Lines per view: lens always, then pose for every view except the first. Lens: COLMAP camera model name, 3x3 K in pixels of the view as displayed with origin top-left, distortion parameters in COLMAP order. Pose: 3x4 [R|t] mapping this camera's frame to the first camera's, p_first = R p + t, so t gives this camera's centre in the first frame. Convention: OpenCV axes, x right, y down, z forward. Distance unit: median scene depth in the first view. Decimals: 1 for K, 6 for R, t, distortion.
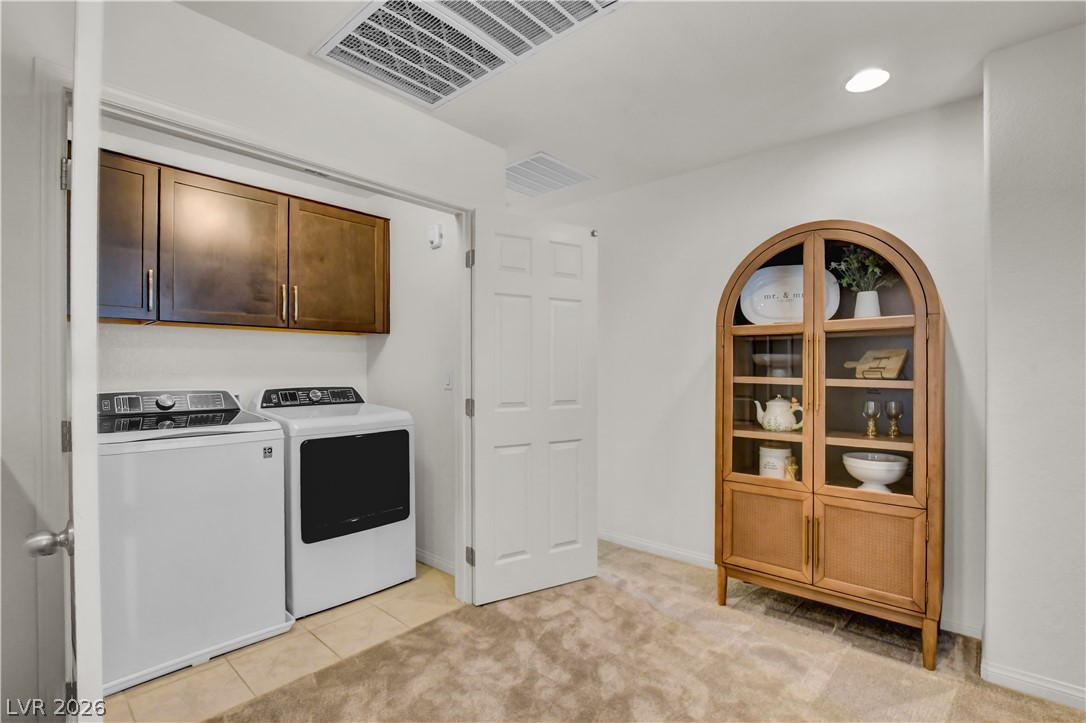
lens RADIAL K [[493.9, 0, 543.7], [0, 493.9, 368.4], [0, 0, 1]] dist [-0.020888, 0.000175]
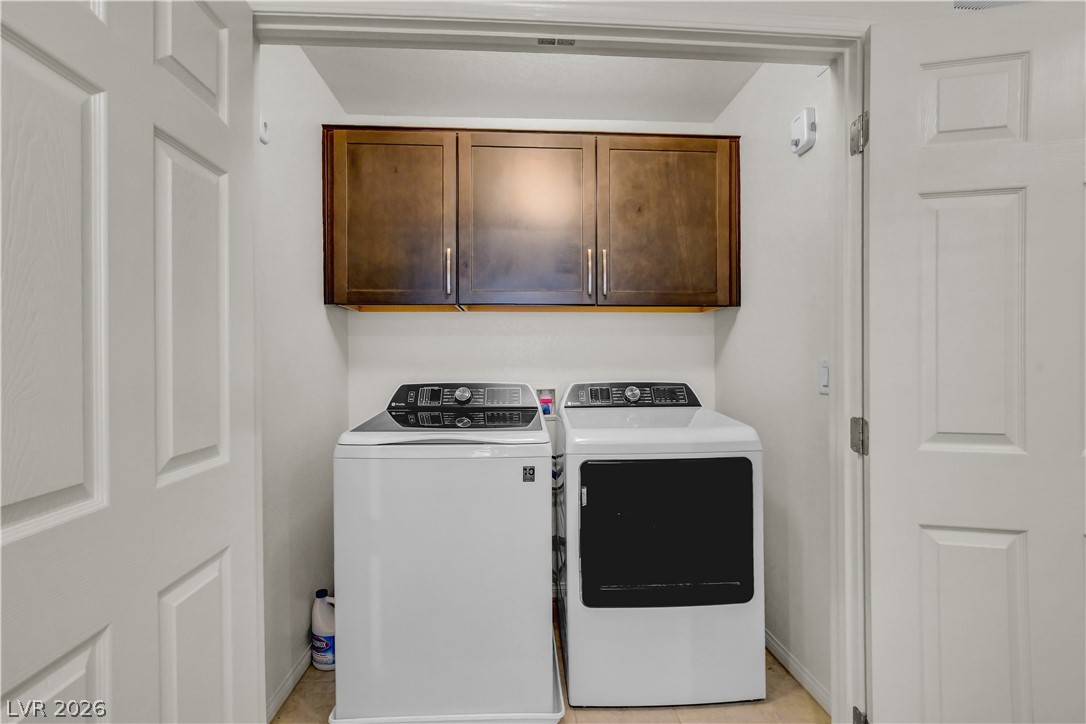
lens RADIAL K [[510.2, 0, 543.0], [0, 510.2, 362.0], [0, 0, 1]] dist [-0.017047, 0.000176]
pose [[0.710117, 0.002625, -0.704079, -0.035567], [0.002143, 0.999980, 0.005889, 0.004116], [0.704081, -0.005691, 0.710097, 0.827079]]
